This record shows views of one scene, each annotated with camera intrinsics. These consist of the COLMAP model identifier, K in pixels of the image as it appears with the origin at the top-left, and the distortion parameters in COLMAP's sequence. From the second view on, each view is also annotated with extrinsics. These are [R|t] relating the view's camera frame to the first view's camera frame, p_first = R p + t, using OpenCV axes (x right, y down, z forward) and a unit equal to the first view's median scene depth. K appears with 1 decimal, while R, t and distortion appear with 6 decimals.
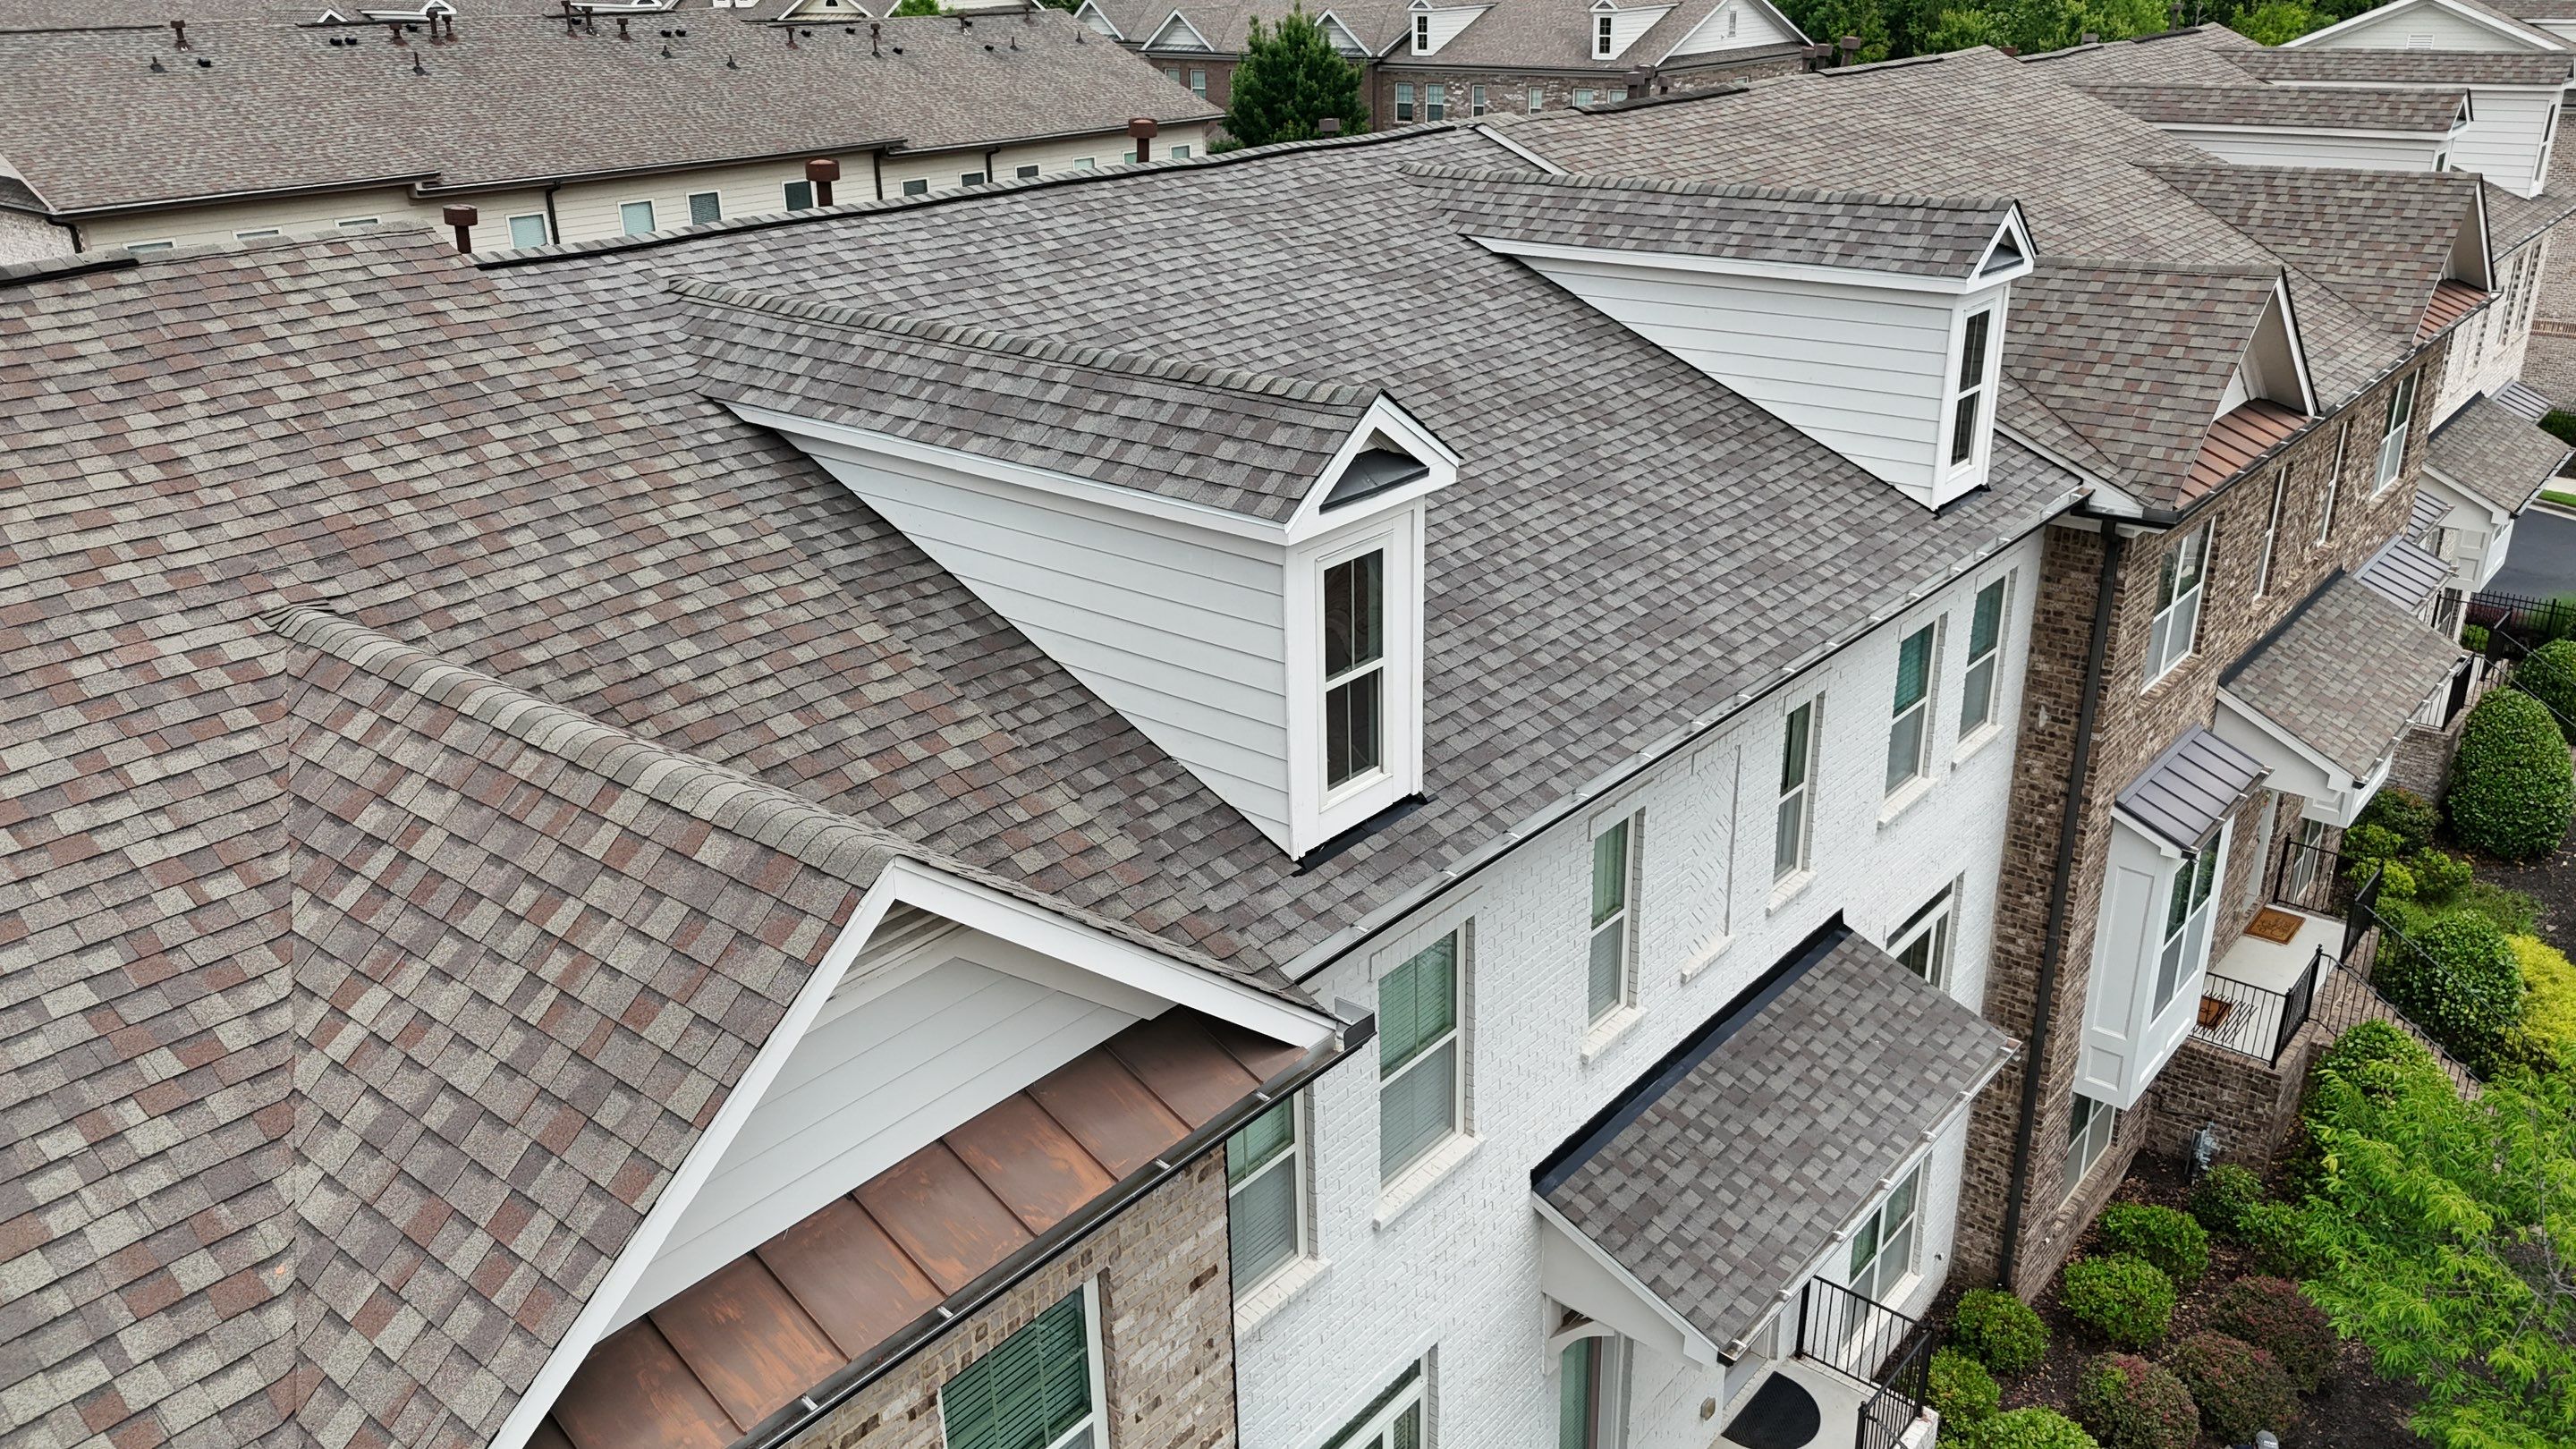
lens RADIAL K [[1898.8, 0, 1290.6], [0, 1898.8, 720.4], [0, 0, 1]] dist [0.077403, -0.071026]
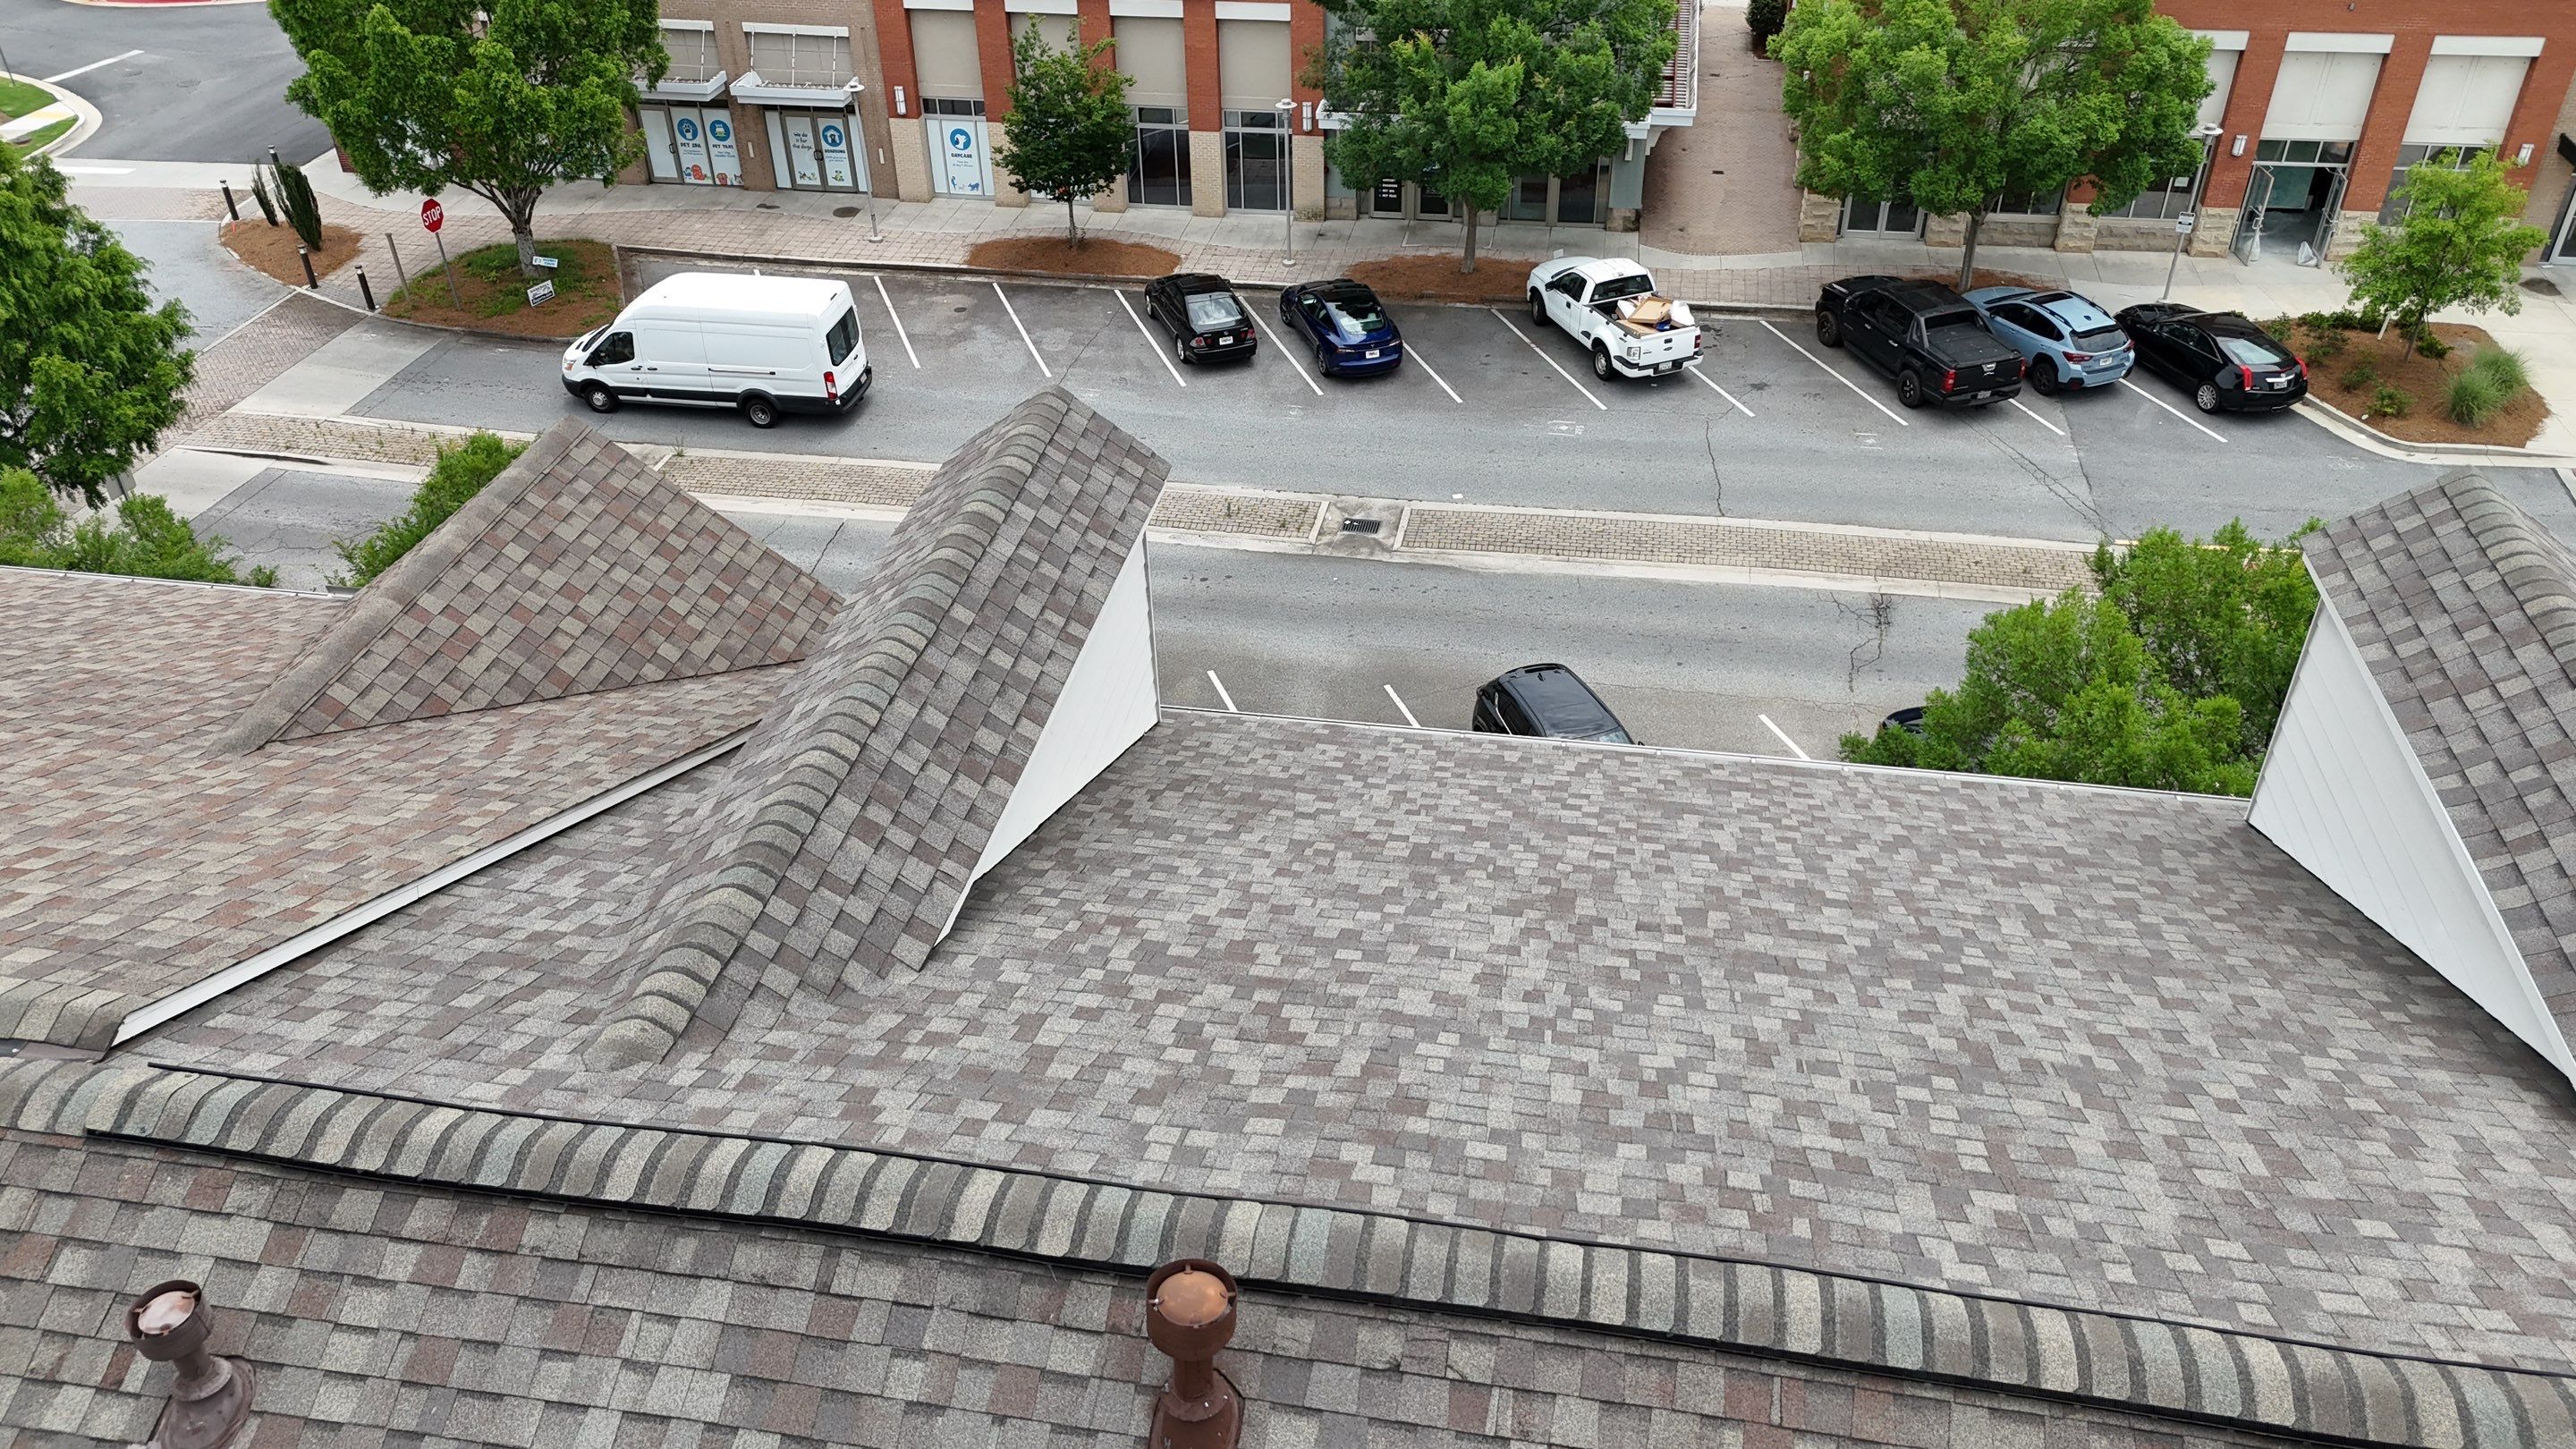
lens RADIAL K [[1896.6, 0, 1289.2], [0, 1896.6, 722.3], [0, 0, 1]] dist [0.093273, -0.107996]
pose [[-0.496886, -0.472343, 0.728009, -0.373072], [0.352762, 0.656525, 0.666733, -0.799174], [-0.792883, 0.588104, -0.159594, 1.348171]]
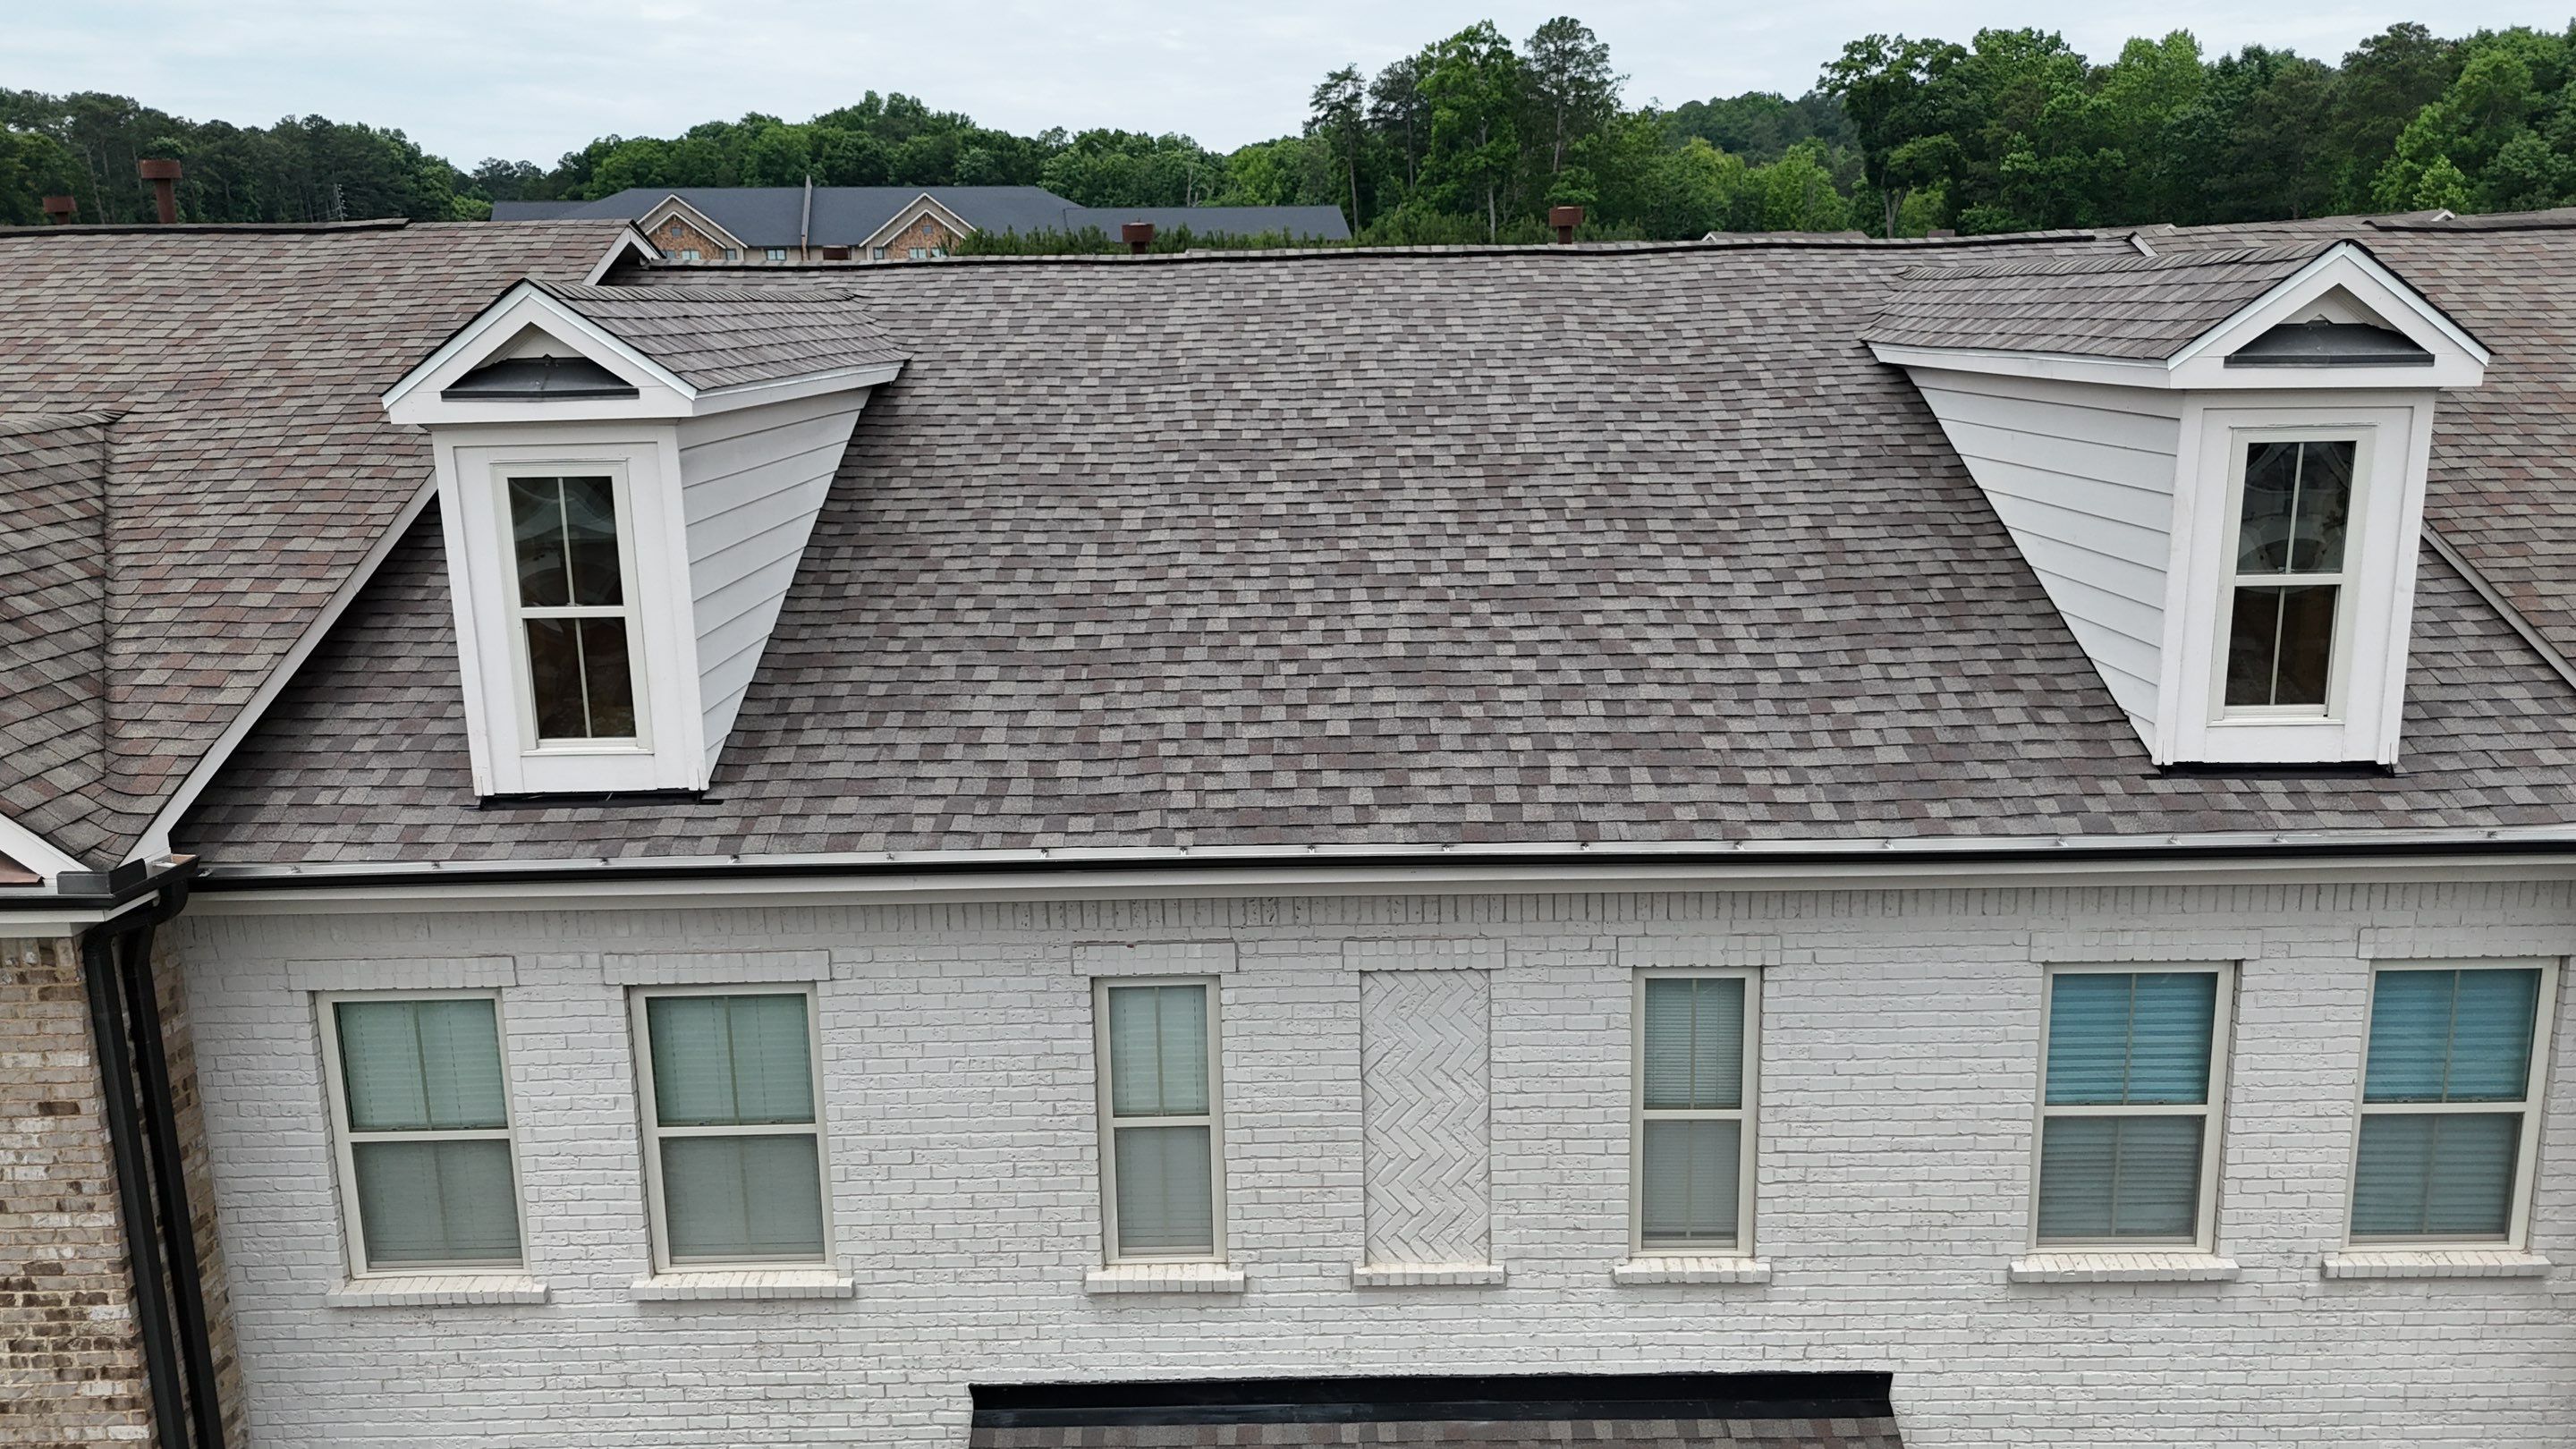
lens RADIAL K [[1898.8, 0, 1290.6], [0, 1898.8, 720.4], [0, 0, 1]] dist [0.077403, -0.071026]
pose [[0.639770, 0.172042, -0.749064, 0.747141], [-0.285703, 0.958018, -0.023983, -0.040071], [0.713490, 0.229354, 0.662064, 0.520023]]
